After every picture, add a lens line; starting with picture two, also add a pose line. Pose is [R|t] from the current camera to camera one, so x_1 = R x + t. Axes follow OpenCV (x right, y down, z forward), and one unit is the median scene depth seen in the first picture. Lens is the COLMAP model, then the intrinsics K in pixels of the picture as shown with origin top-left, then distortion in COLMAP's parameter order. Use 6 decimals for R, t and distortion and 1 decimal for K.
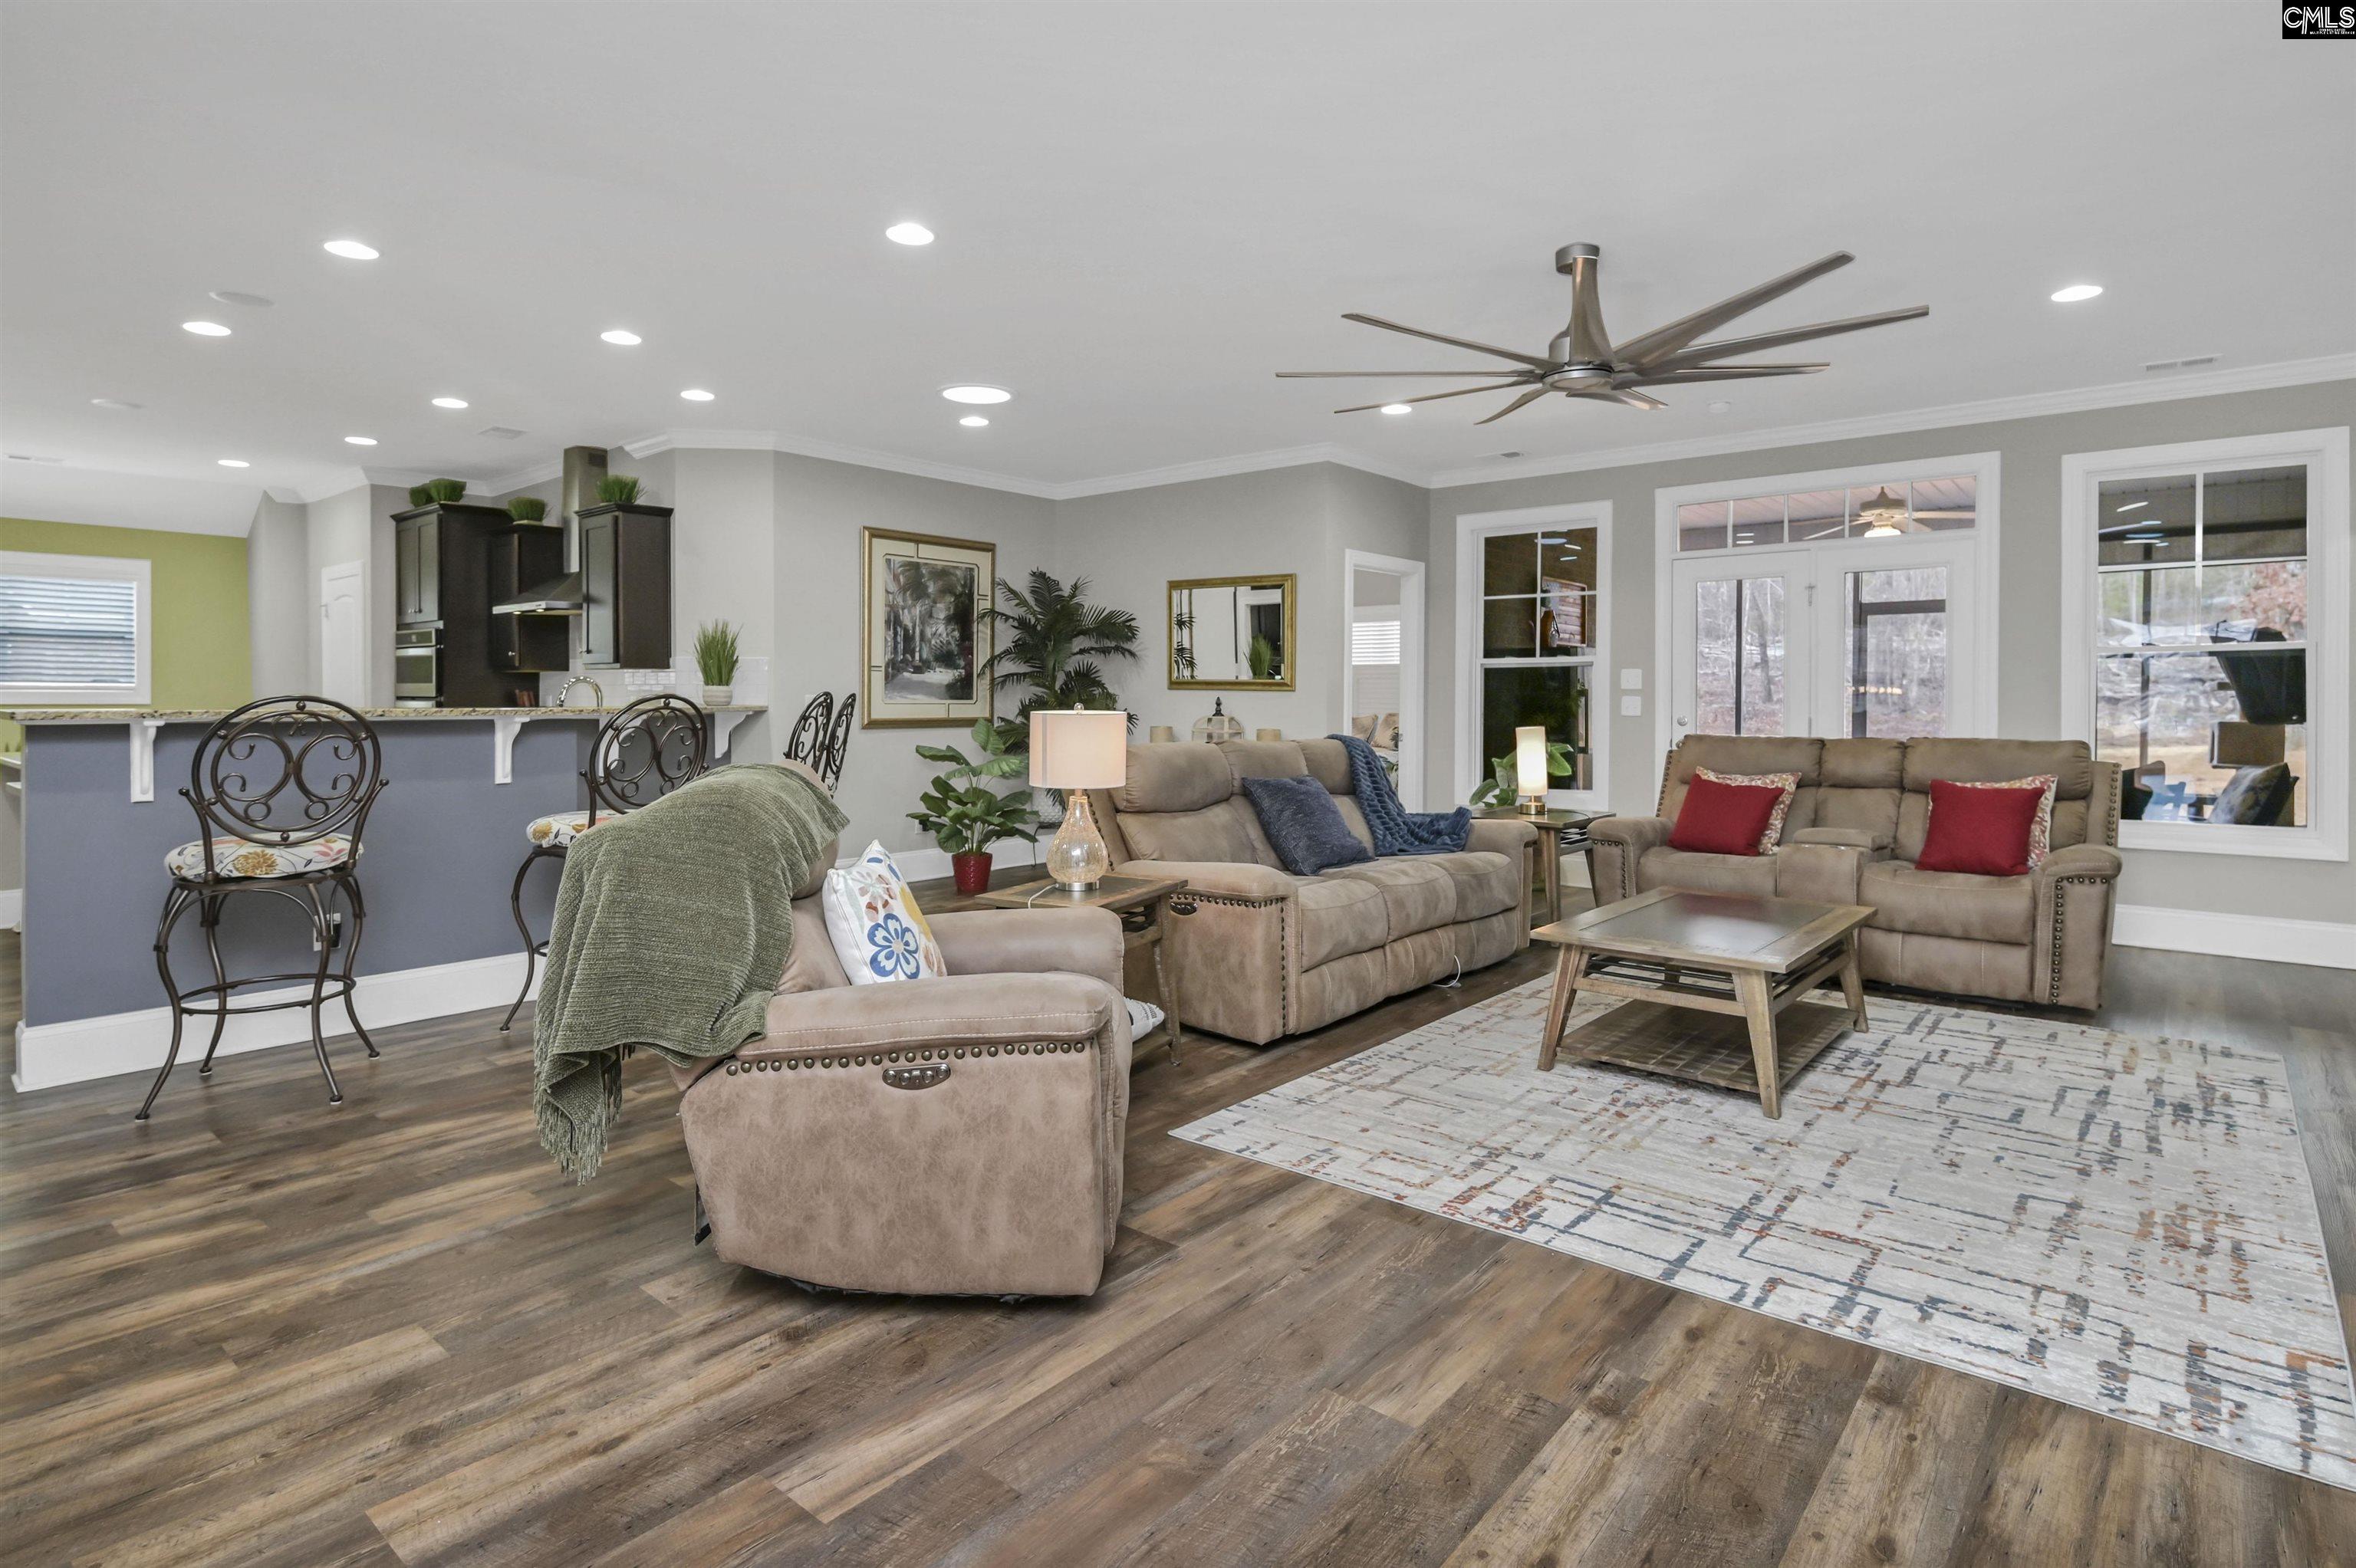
lens RADIAL K [[1208.4, 0, 1162.3], [0, 1208.4, 703.7], [0, 0, 1]] dist [0.002674, -0.006139]
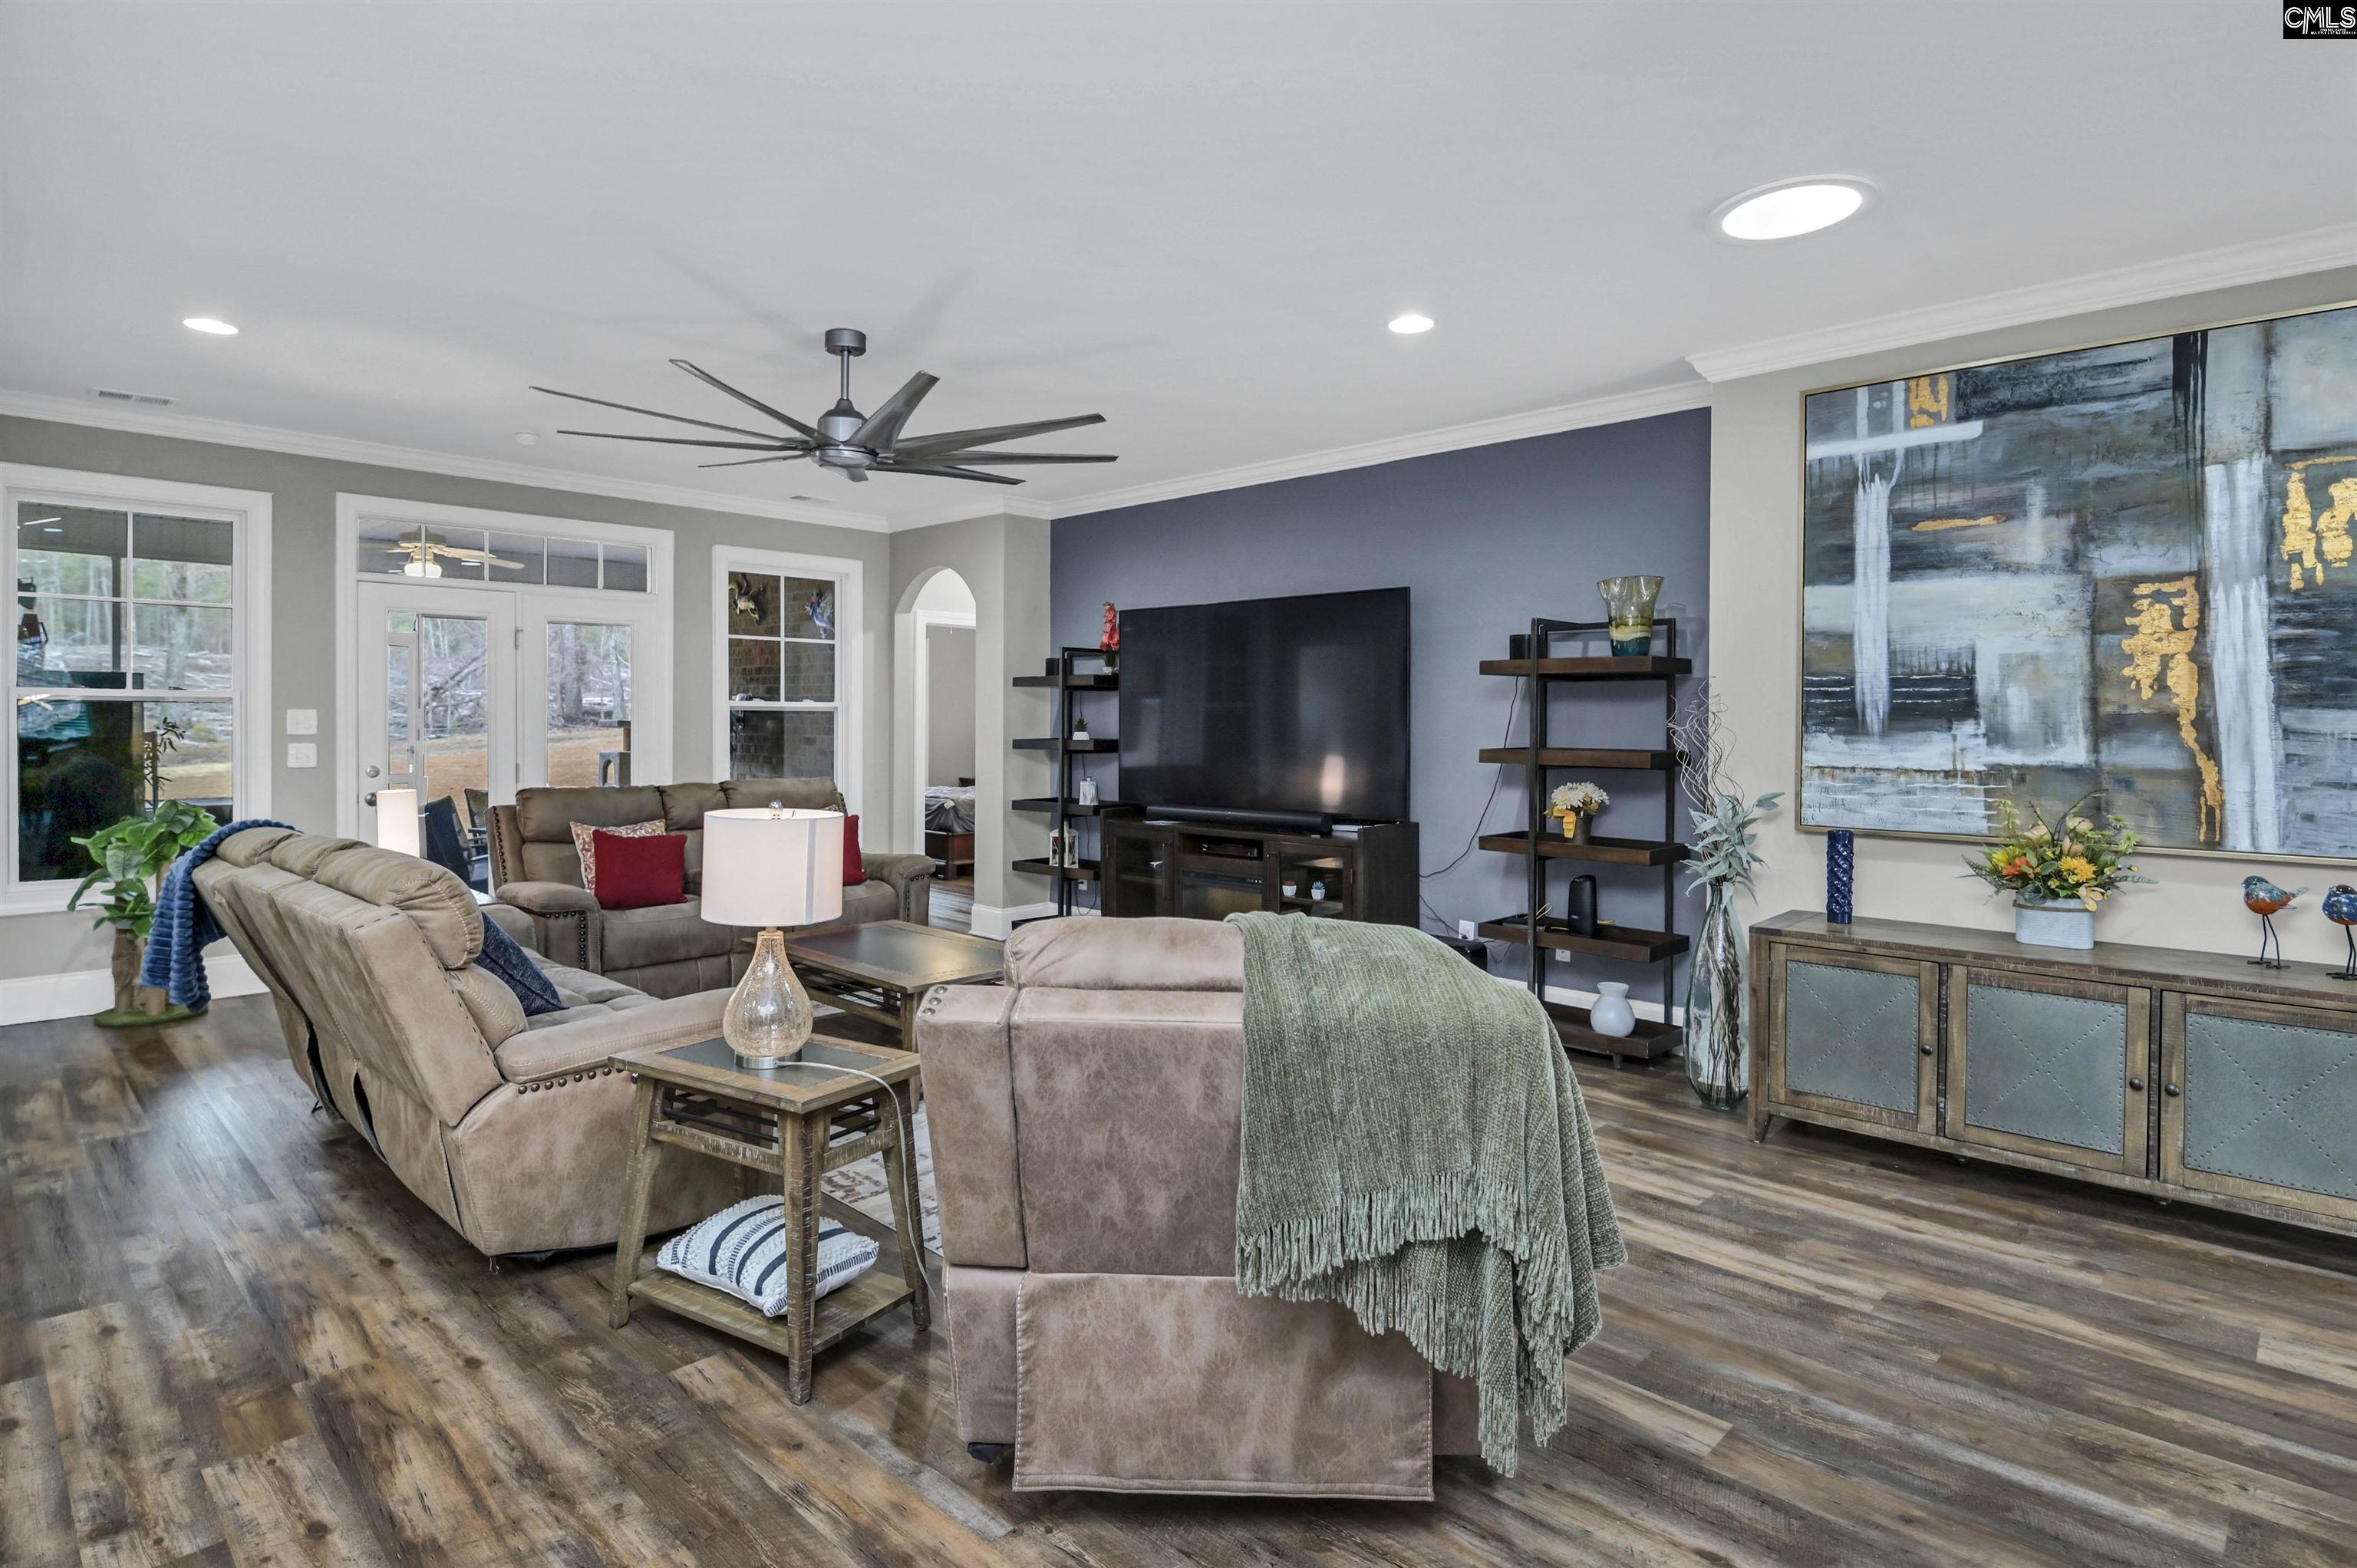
lens RADIAL K [[1208.9, 0, 1135.7], [0, 1208.9, 734.4], [0, 0, 1]] dist [0.002674, -0.006139]
pose [[0.070011, -0.014091, 0.997447, -0.389153], [-0.003911, 0.999889, 0.014400, -0.025528], [-0.997539, -0.004909, 0.069948, 0.375291]]
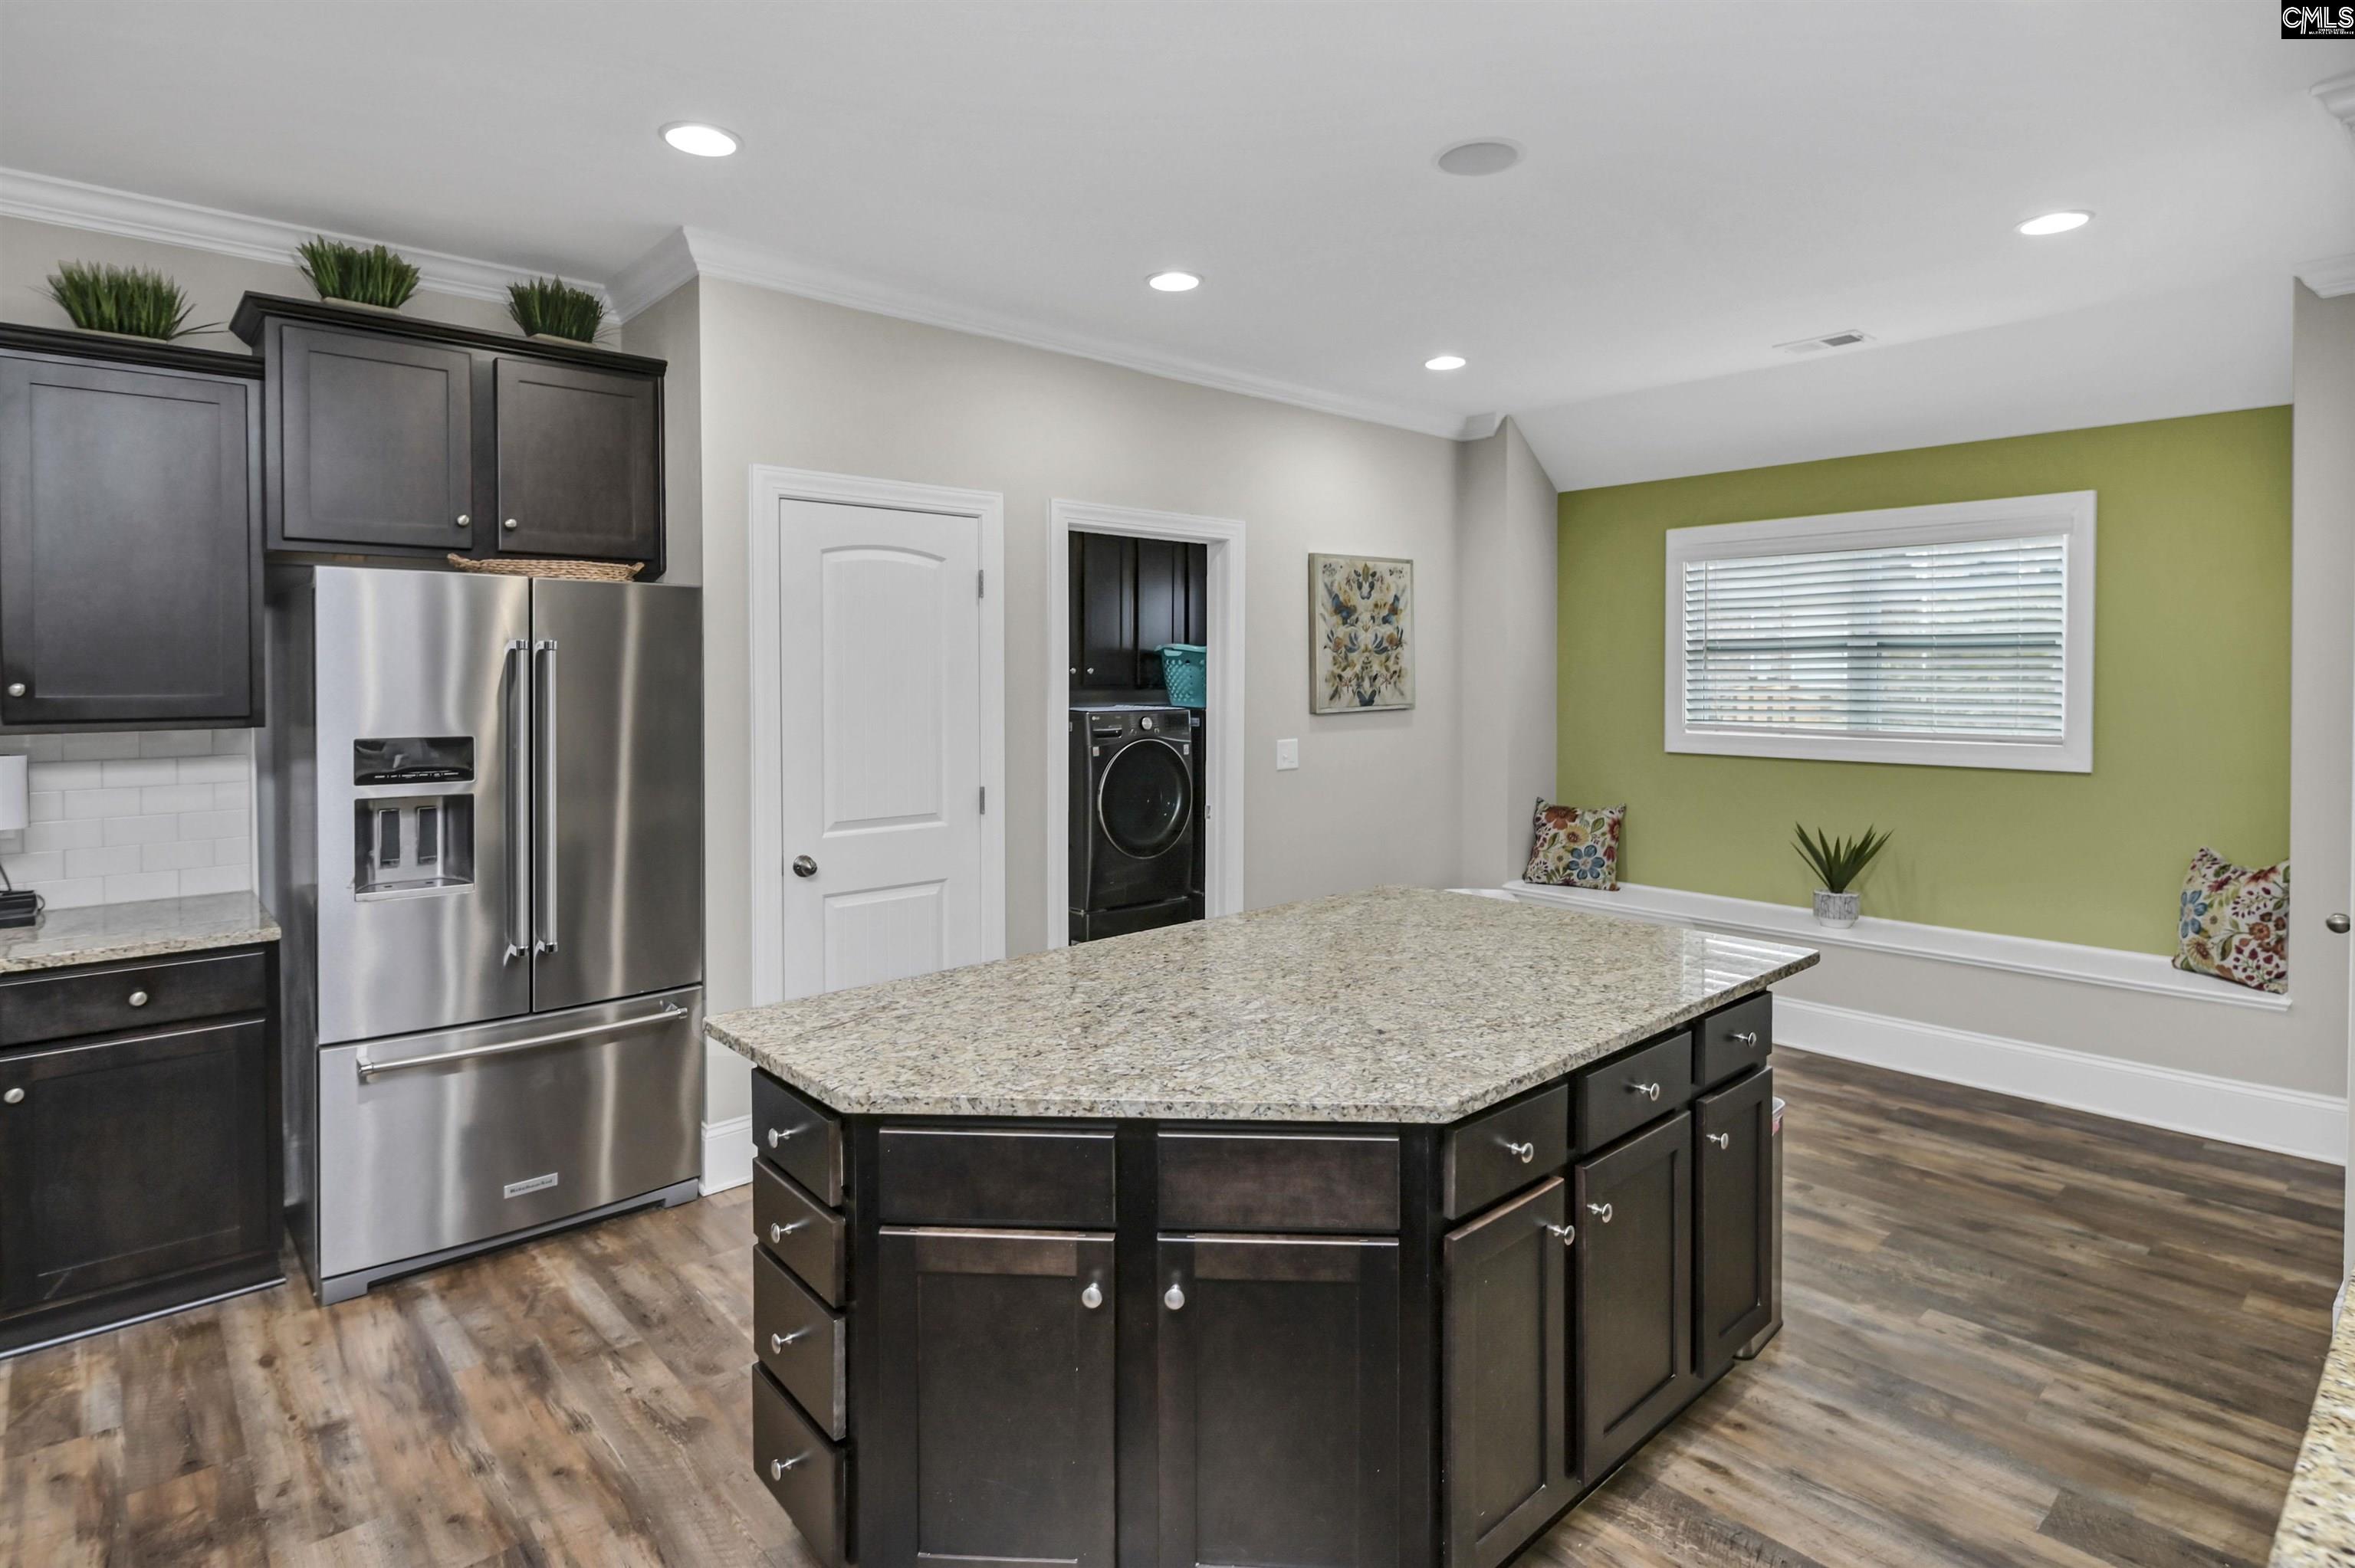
lens RADIAL K [[1207.8, 0, 1157.0], [0, 1207.8, 705.9], [0, 0, 1]] dist [0.002674, -0.006139]
pose [[-0.135284, 0.022285, -0.990556, -0.345928], [-0.006149, 0.999709, 0.023331, -0.045853], [0.990788, 0.009248, -0.135108, 0.817297]]
